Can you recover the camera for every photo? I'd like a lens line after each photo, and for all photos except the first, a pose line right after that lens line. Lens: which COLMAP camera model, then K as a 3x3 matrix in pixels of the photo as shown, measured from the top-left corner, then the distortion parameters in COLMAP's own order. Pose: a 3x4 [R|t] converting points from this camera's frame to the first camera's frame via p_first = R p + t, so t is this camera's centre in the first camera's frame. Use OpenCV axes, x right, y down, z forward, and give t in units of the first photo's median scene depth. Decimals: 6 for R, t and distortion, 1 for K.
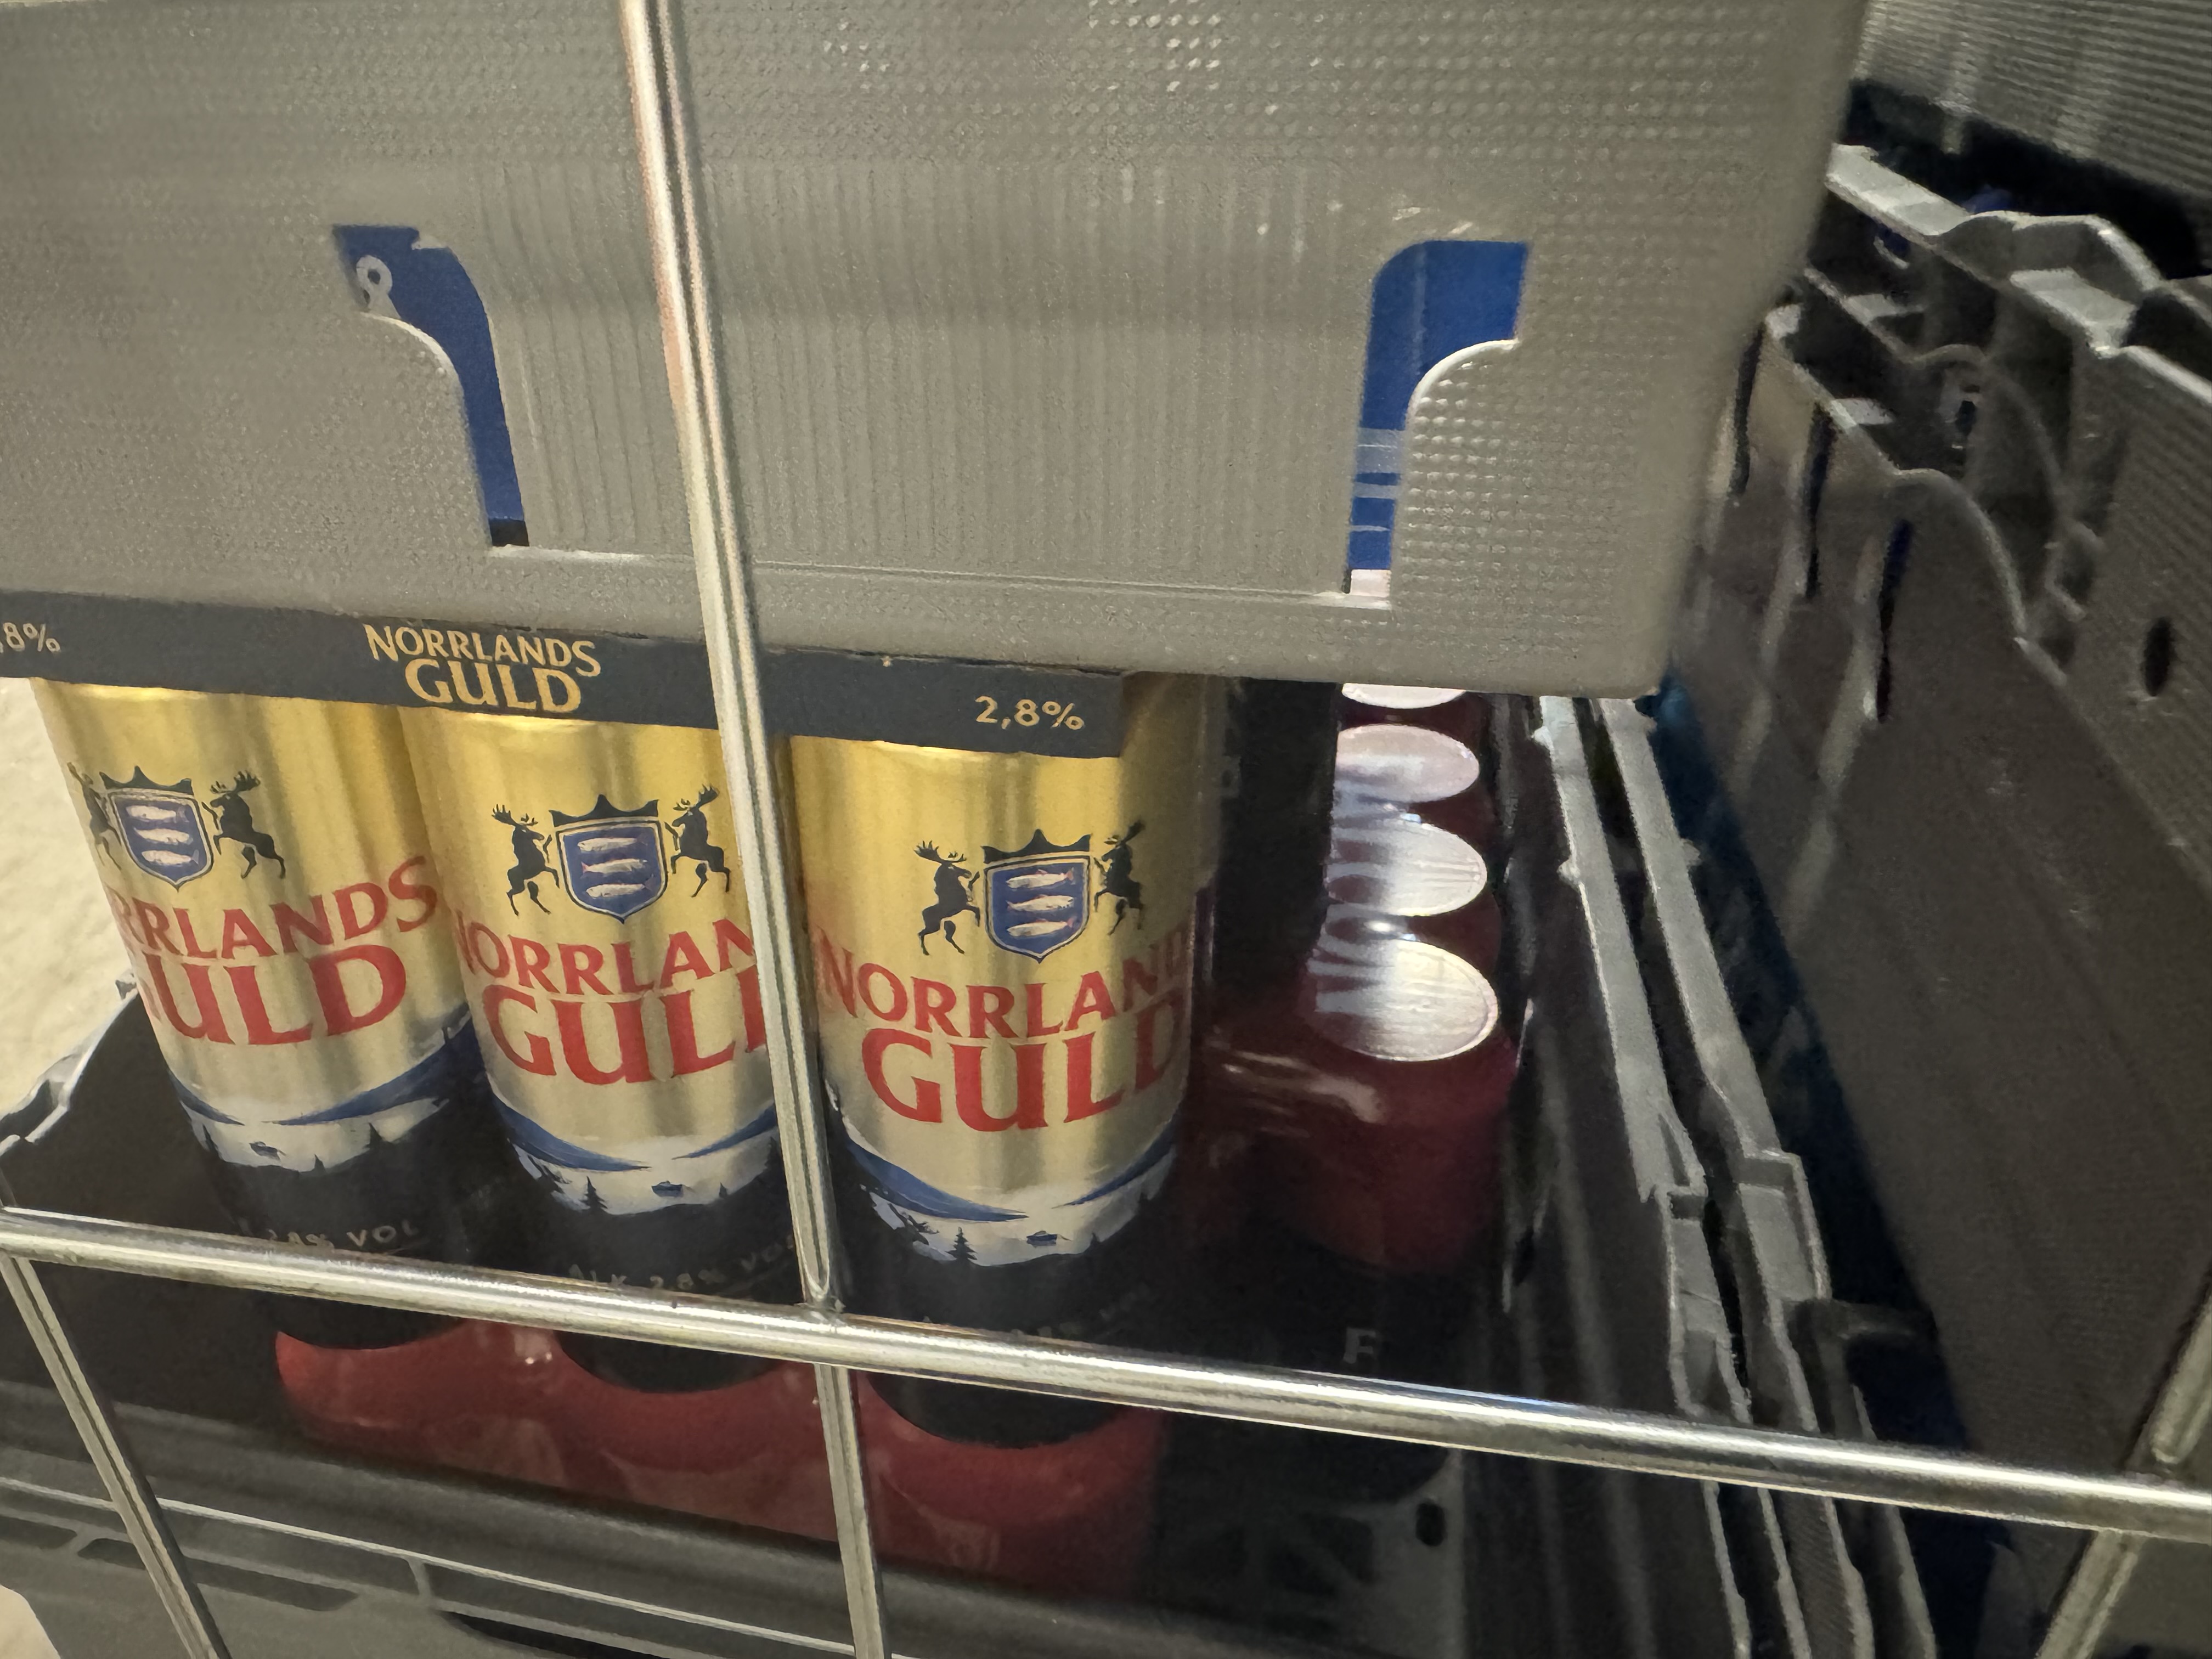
lens RADIAL K [[1585.2, 0, 1104.6], [0, 1585.2, 824.5], [0, 0, 1]] dist [-0.004301, -0.002509]
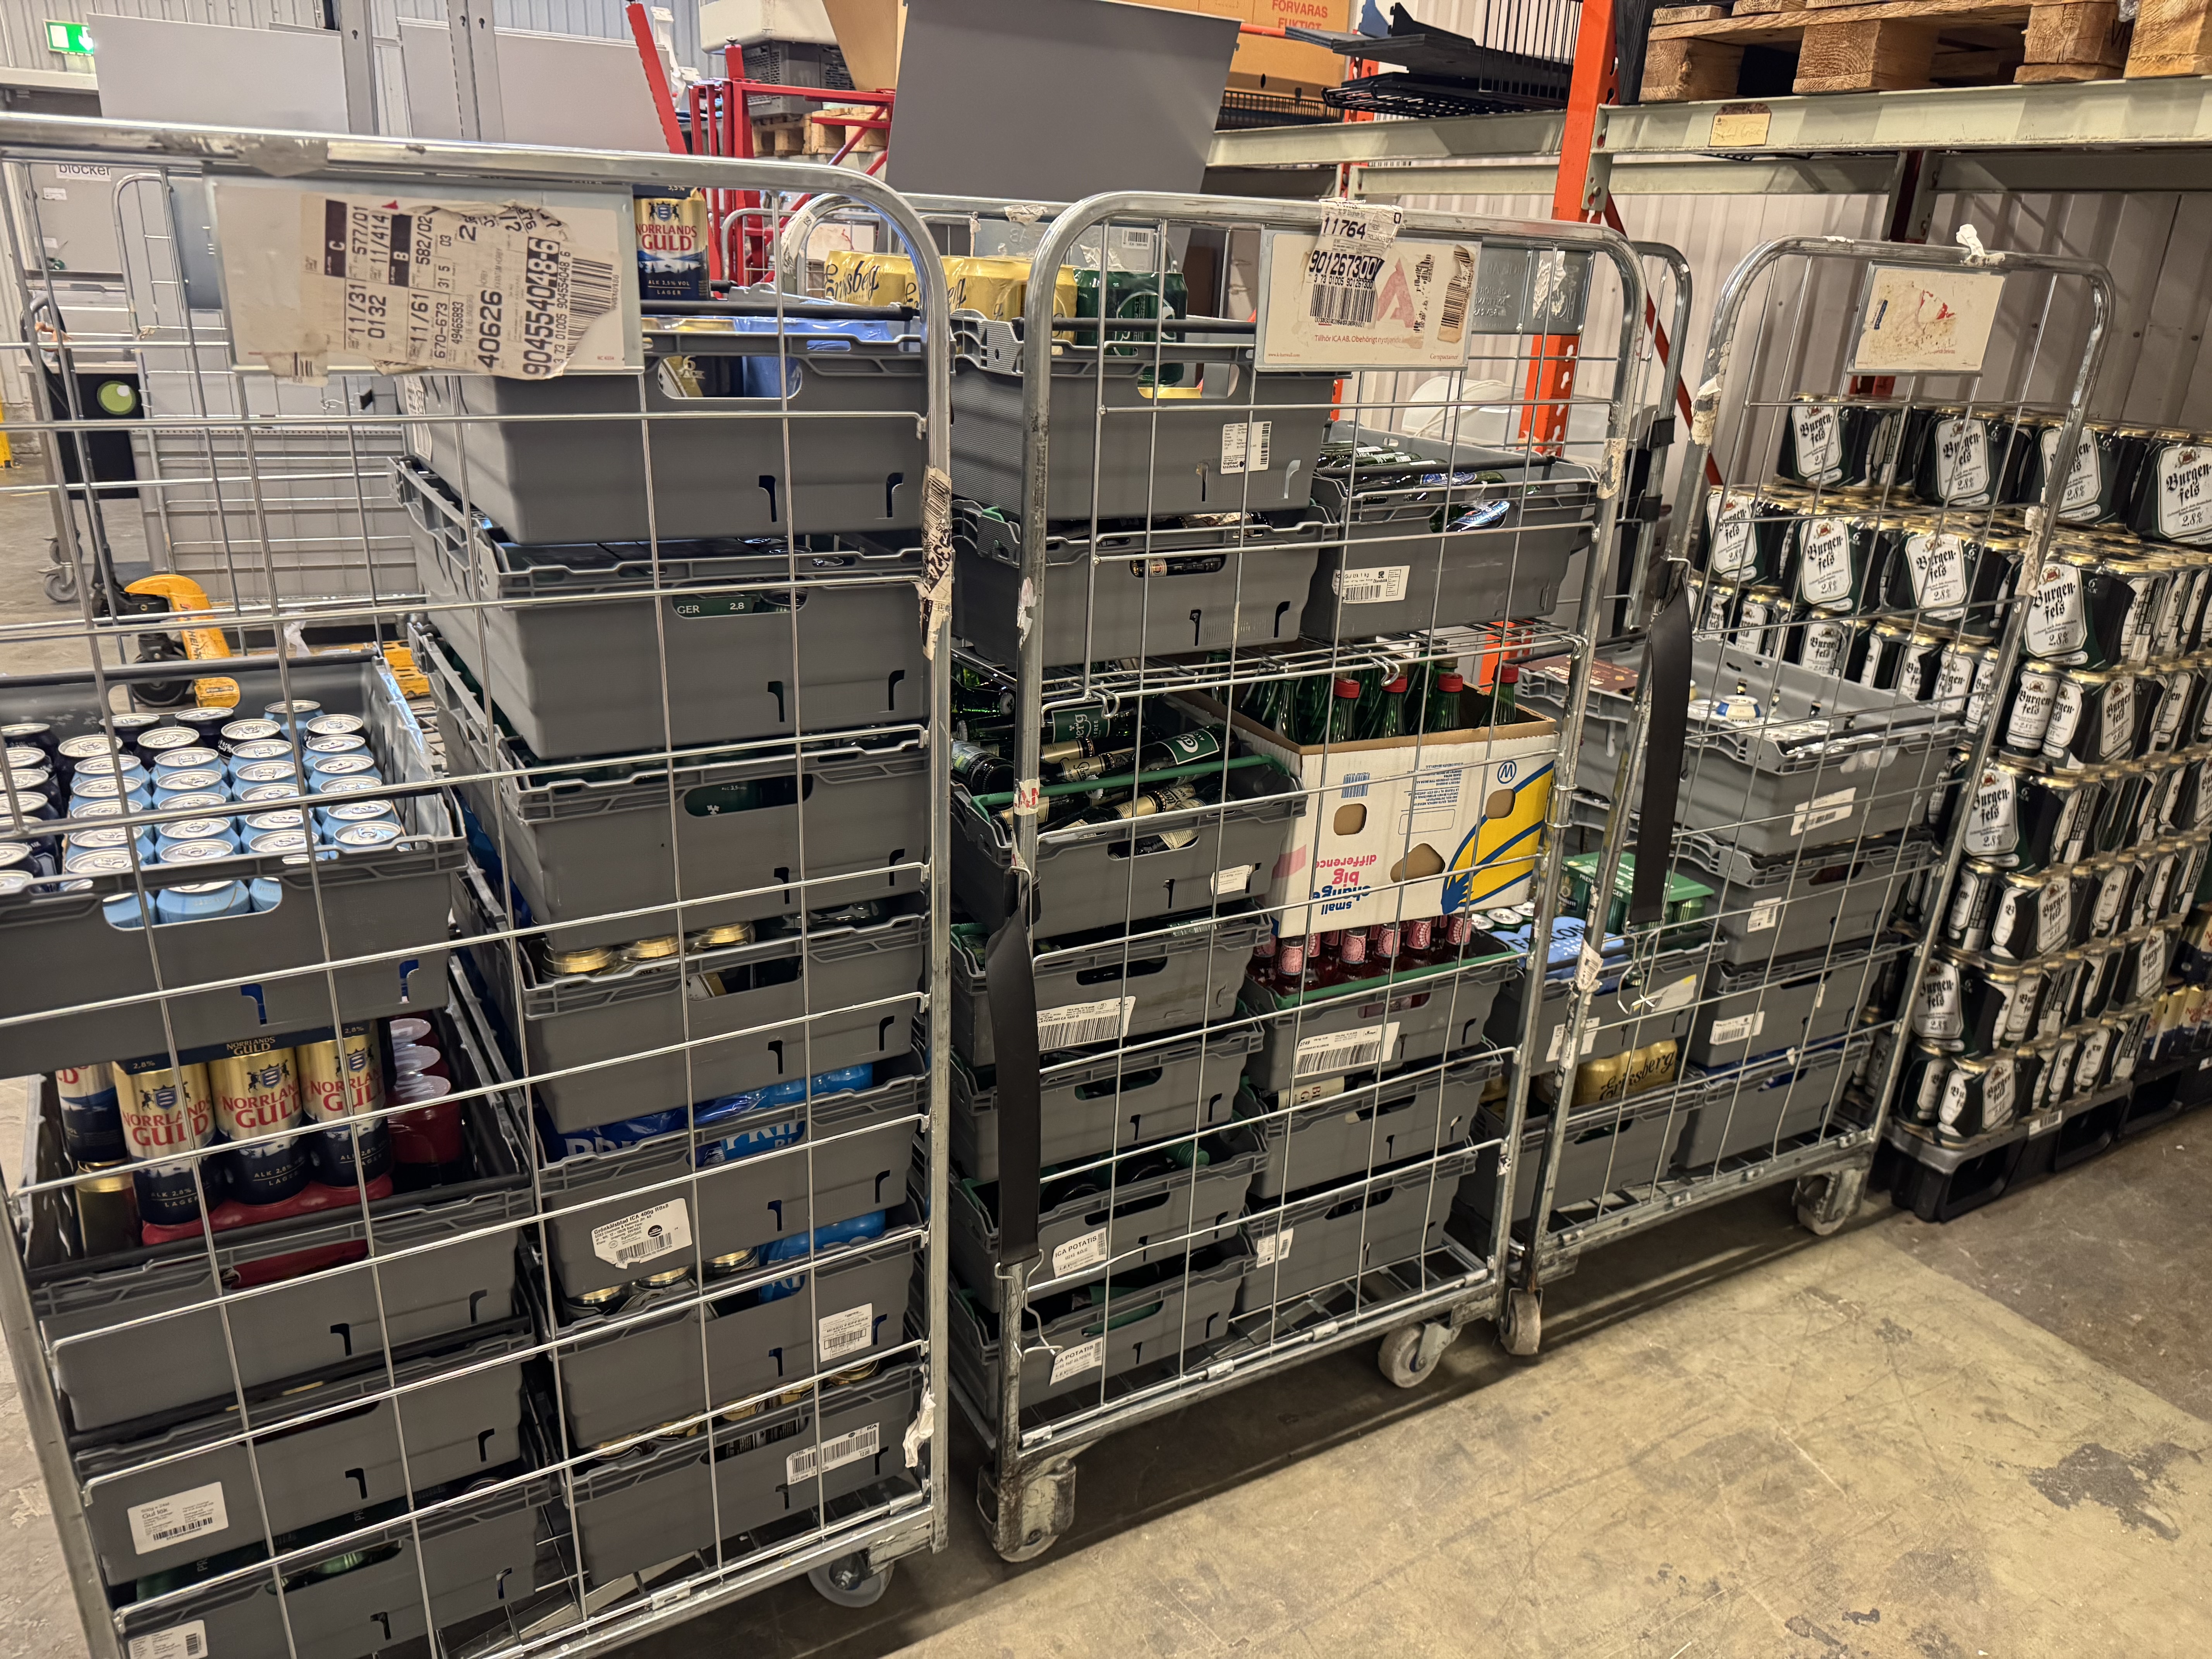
lens RADIAL K [[1585.2, 0, 1101.2], [0, 1585.2, 837.3], [0, 0, 1]] dist [-0.004301, -0.002509]
pose [[0.777236, -0.186458, 0.600947, -0.650349], [0.274423, 0.959913, -0.057090, 0.176541], [-0.566212, 0.209286, 0.797248, -2.770260]]
